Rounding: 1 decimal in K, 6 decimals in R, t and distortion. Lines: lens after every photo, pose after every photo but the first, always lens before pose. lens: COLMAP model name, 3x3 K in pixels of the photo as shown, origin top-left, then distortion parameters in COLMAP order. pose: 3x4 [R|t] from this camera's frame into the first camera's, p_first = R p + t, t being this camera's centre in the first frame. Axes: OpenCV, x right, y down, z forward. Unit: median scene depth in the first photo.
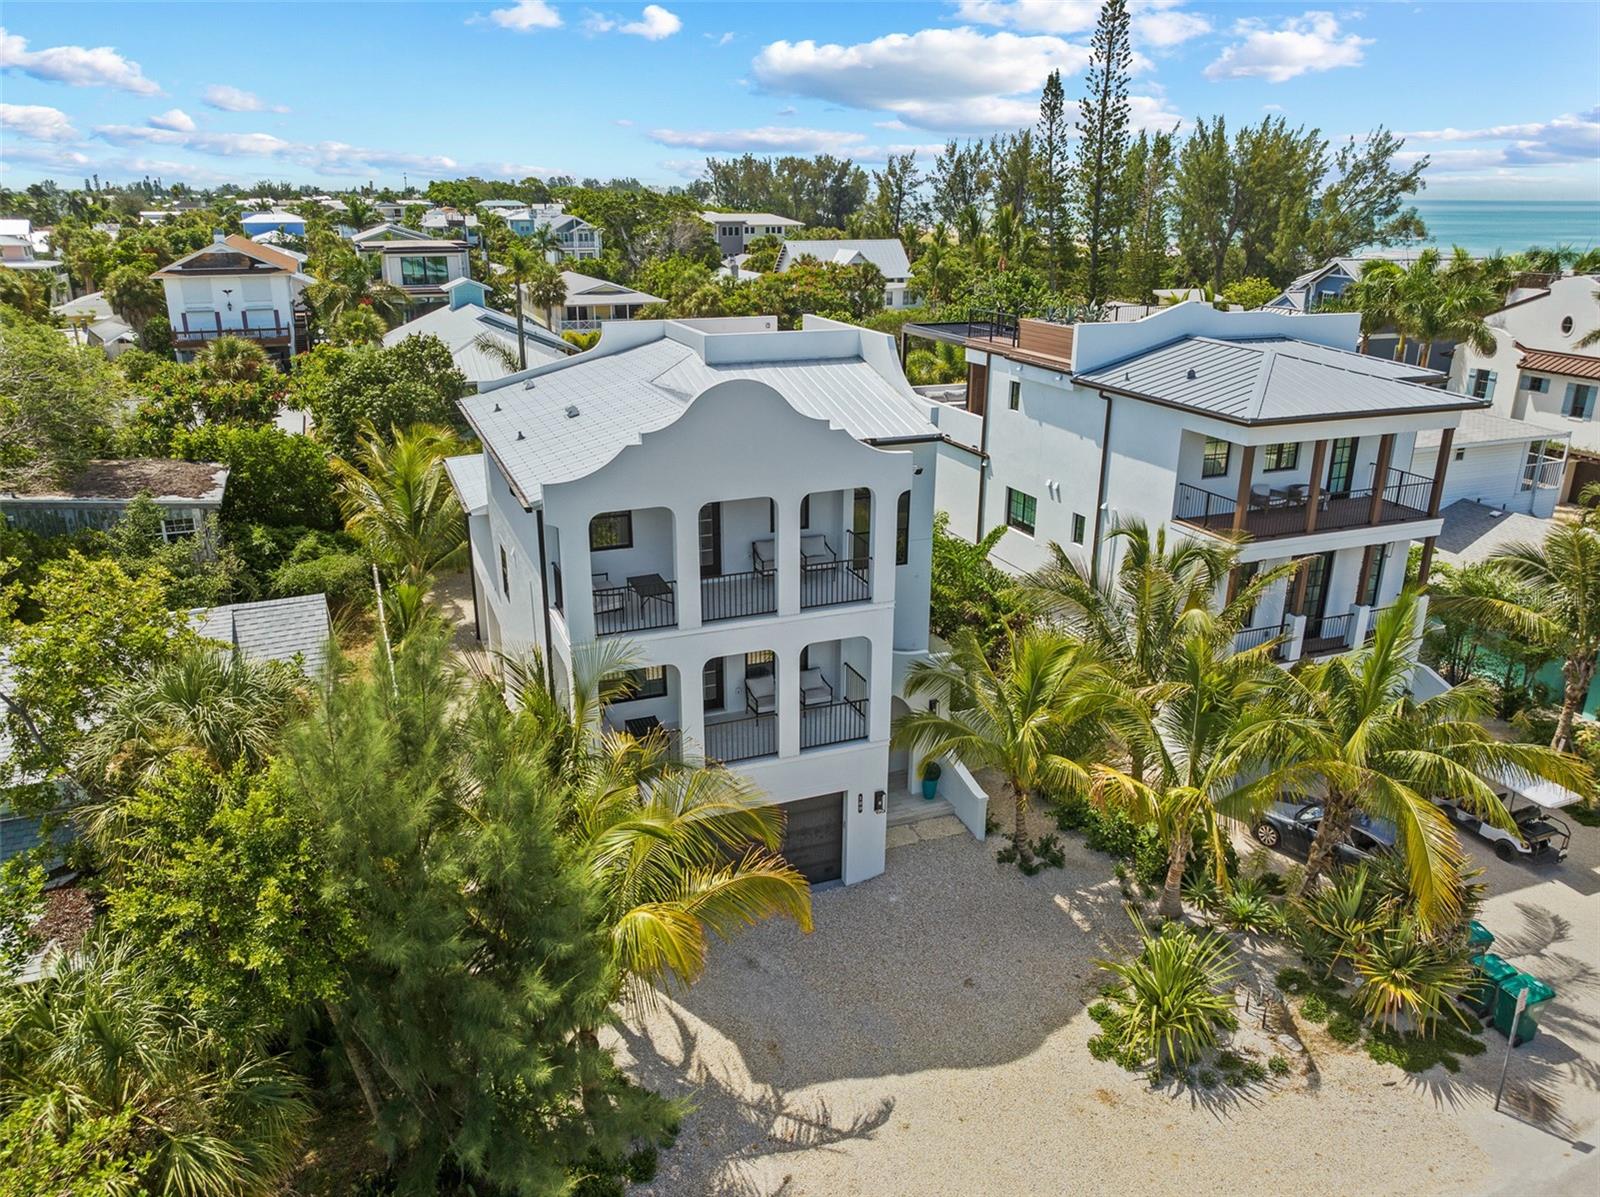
lens RADIAL K [[1169.7, 0, 800.0], [0, 1169.7, 598.5], [0, 0, 1]] dist [-0.010349, -0.005041]
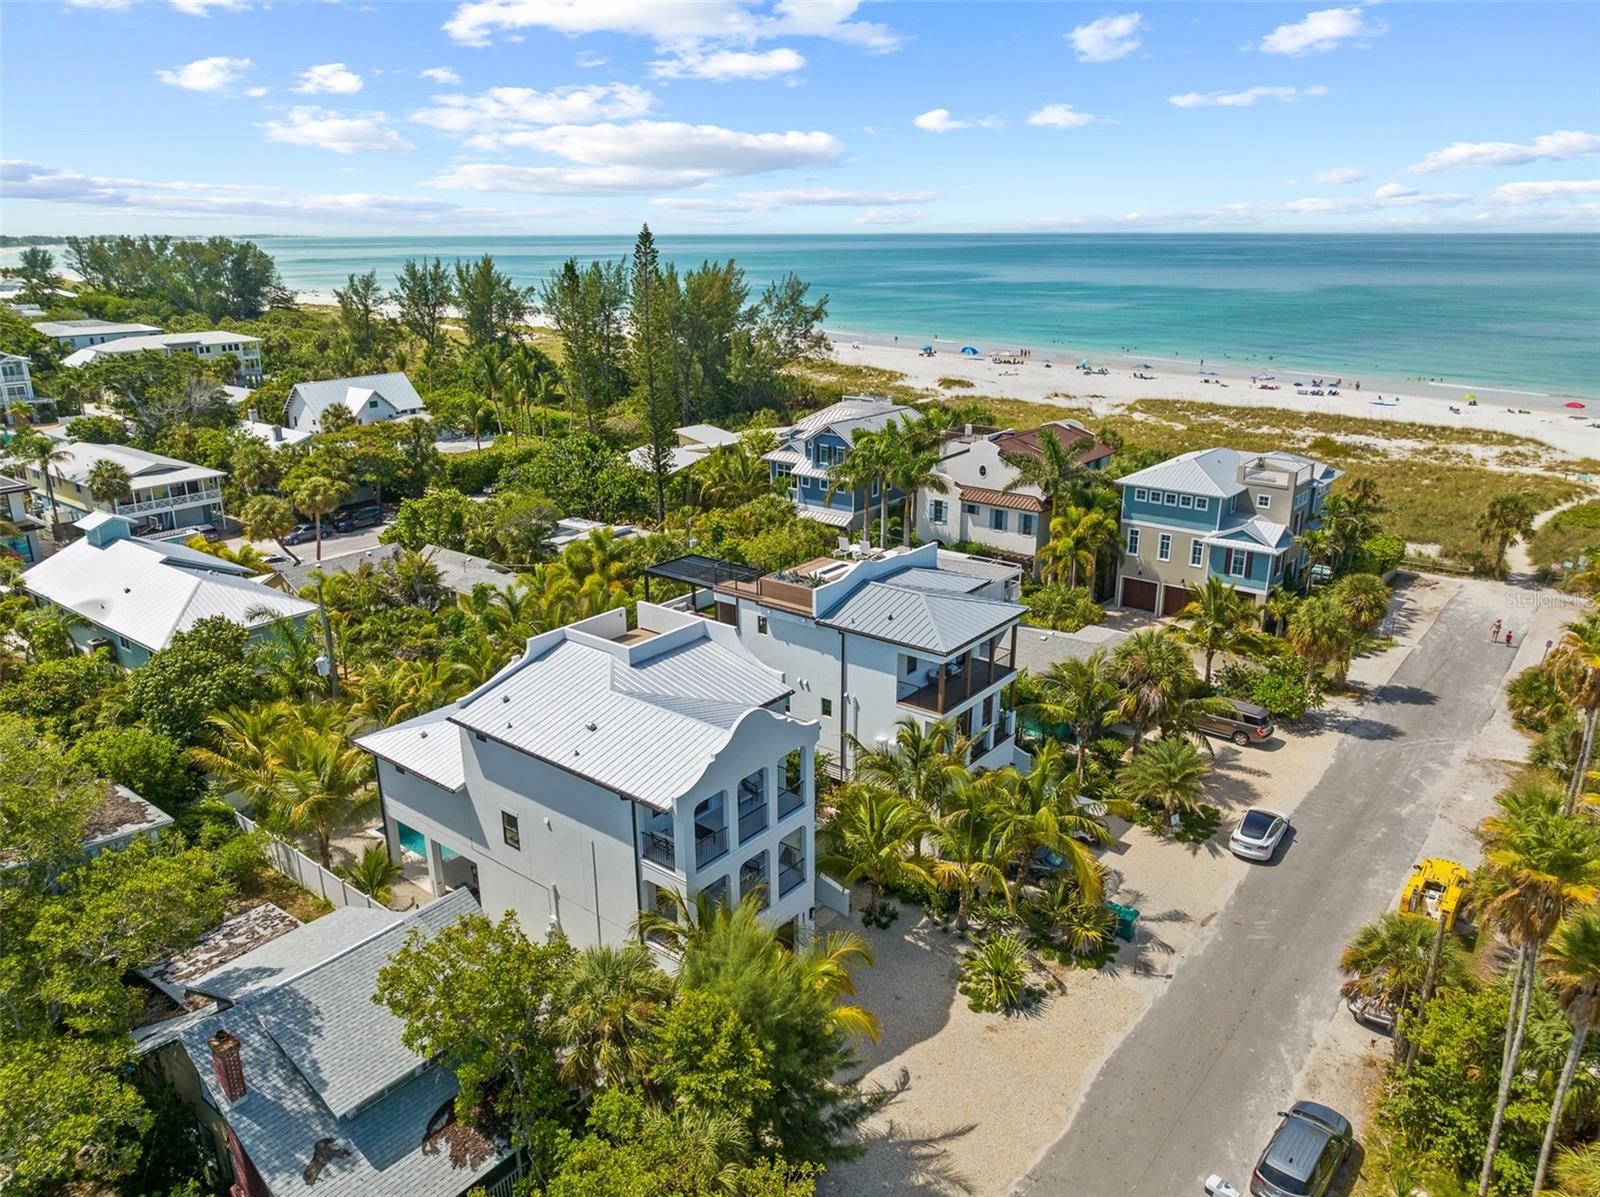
lens RADIAL K [[1169.7, 0, 800.0], [0, 1169.7, 598.5], [0, 0, 1]] dist [-0.010349, -0.005041]
pose [[0.864342, -0.164669, 0.475180, -0.636561], [0.170922, 0.984816, 0.030374, -0.312854], [-0.472967, 0.054965, 0.879364, -0.487456]]
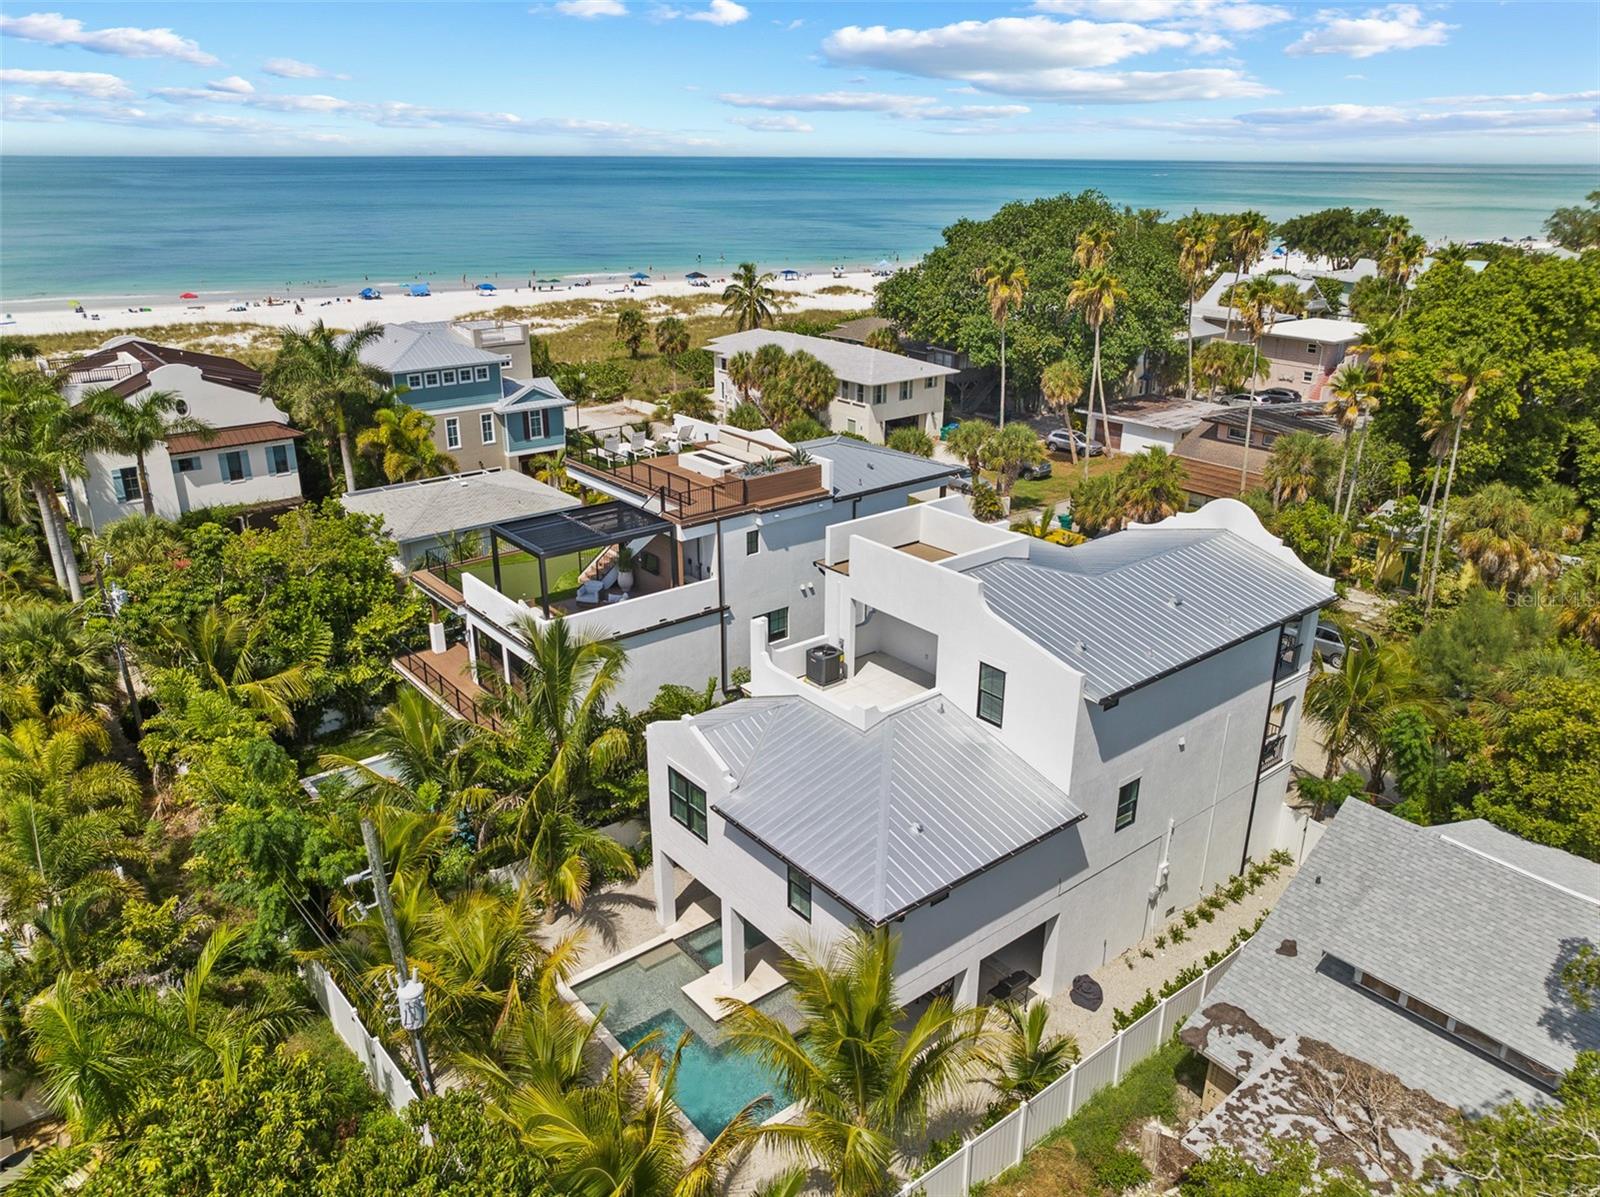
lens RADIAL K [[1169.7, 0, 800.0], [0, 1169.7, 598.5], [0, 0, 1]] dist [-0.010349, -0.005041]
pose [[-0.311156, -0.342256, 0.886590, -1.091675], [0.301264, 0.849264, 0.433578, -0.761068], [-0.901344, 0.402008, -0.161144, 1.448054]]
